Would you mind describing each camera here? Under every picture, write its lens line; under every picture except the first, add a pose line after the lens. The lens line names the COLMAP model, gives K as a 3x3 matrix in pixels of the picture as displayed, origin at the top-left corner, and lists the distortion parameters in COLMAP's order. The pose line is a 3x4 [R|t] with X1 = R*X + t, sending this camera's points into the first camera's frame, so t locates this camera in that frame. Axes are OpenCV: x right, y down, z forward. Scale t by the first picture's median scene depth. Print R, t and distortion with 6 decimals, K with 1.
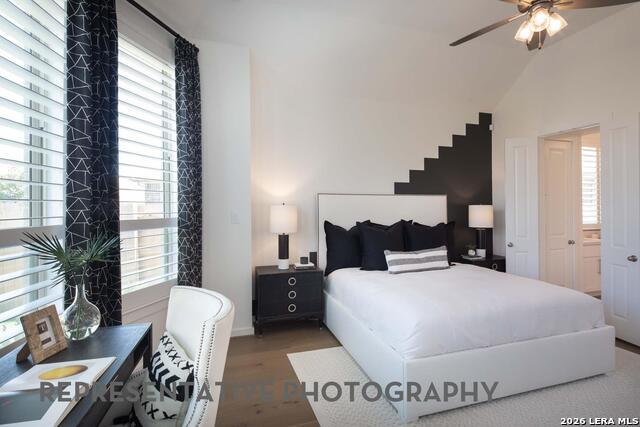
lens RADIAL K [[310.6, 0, 321.5], [0, 310.6, 205.9], [0, 0, 1]] dist [-0.000018, -0.000378]
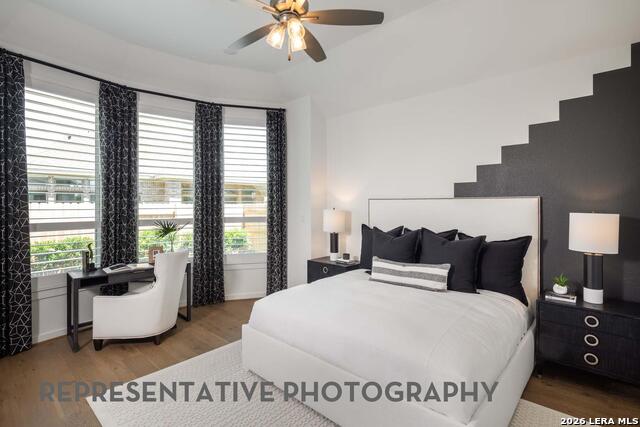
lens RADIAL K [[310.6, 0, 321.5], [0, 310.6, 205.9], [0, 0, 1]] dist [-0.000018, -0.000378]
pose [[0.491180, 0.003834, -0.871050, 0.909039], [0.003692, 0.999972, 0.006484, -0.025065], [0.871050, -0.006401, 0.491152, 0.326467]]
